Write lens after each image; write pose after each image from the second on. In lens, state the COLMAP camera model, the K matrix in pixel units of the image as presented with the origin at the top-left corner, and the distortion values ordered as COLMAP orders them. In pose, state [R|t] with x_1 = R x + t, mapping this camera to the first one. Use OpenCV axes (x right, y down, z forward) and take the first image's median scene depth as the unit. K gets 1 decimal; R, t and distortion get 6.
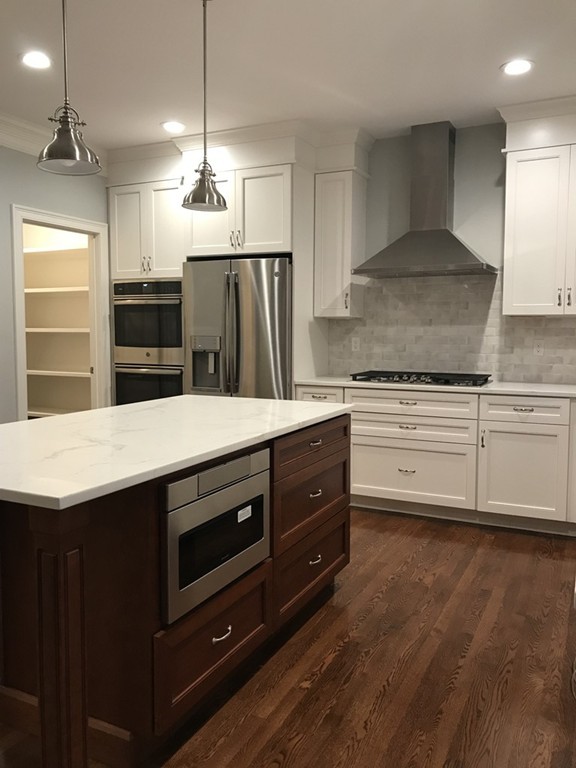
lens RADIAL K [[617.4, 0, 287.3], [0, 617.4, 380.9], [0, 0, 1]] dist [0.170229, -0.525733]
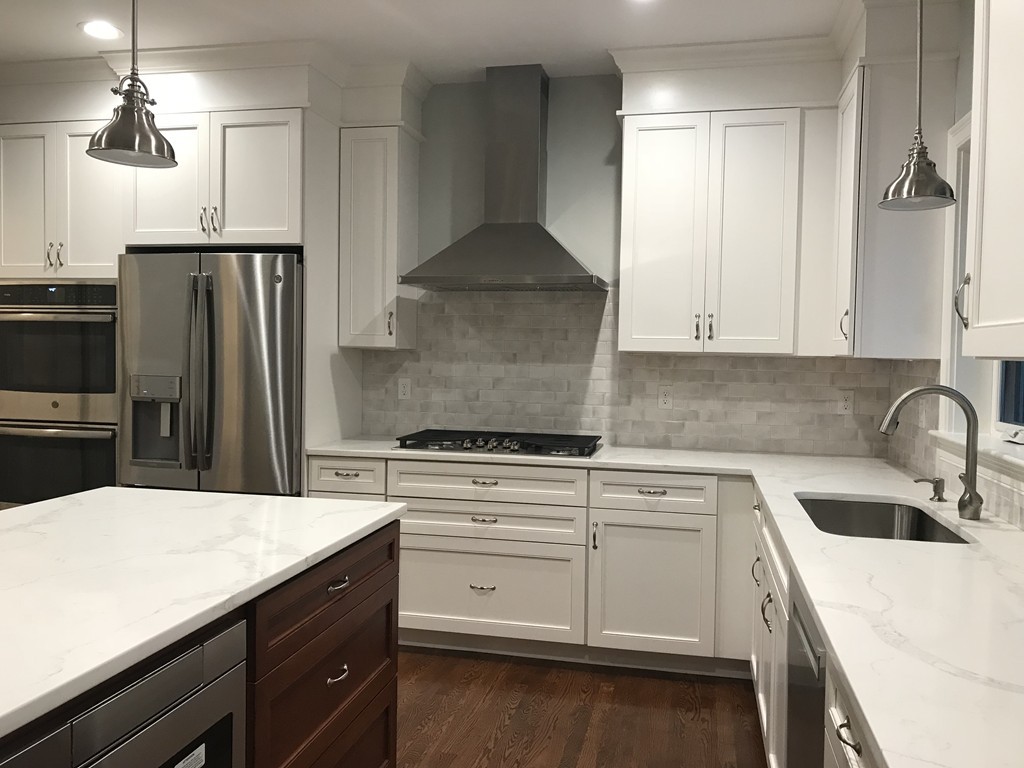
lens RADIAL K [[829.0, 0, 498.7], [0, 829.0, 379.0], [0, 0, 1]] dist [0.066822, -0.111795]
pose [[0.973733, 0.006091, 0.227611, 0.008758], [0.005236, 0.998779, -0.049130, -0.028886], [-0.227632, 0.049031, 0.972512, 0.137081]]
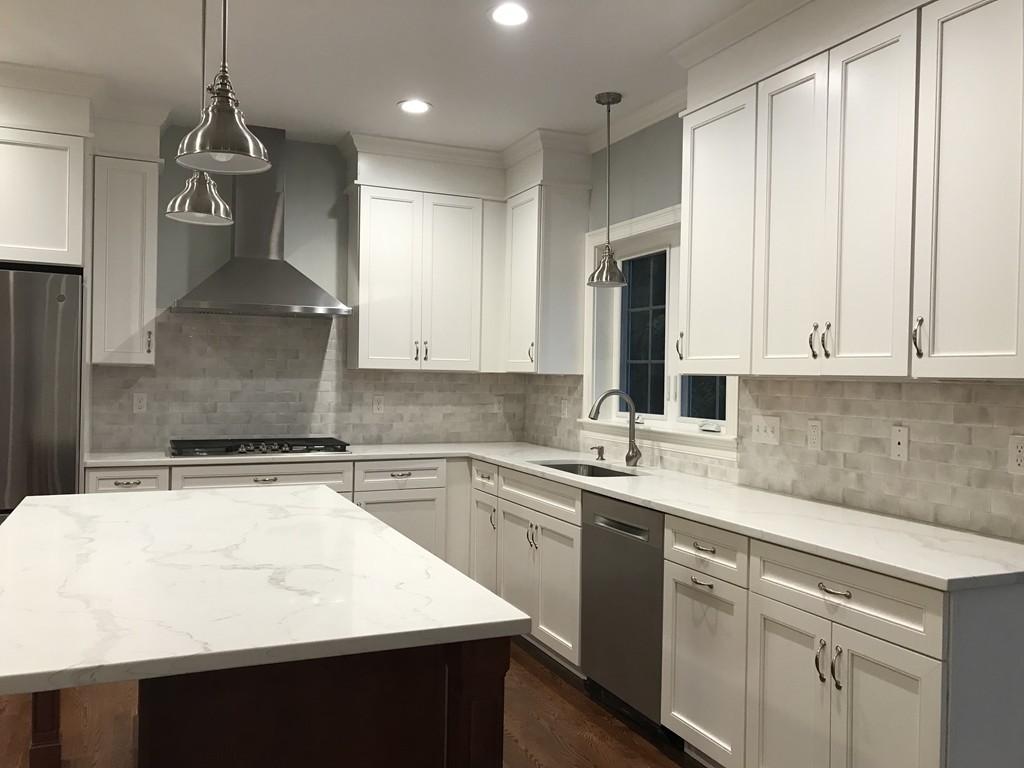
lens RADIAL K [[829.0, 0, 498.7], [0, 829.0, 379.0], [0, 0, 1]] dist [0.066822, -0.111795]
pose [[0.647852, 0.004583, 0.761752, -0.386796], [0.049276, 0.997635, -0.047911, -0.024049], [-0.760170, 0.068575, 0.646095, 0.098776]]
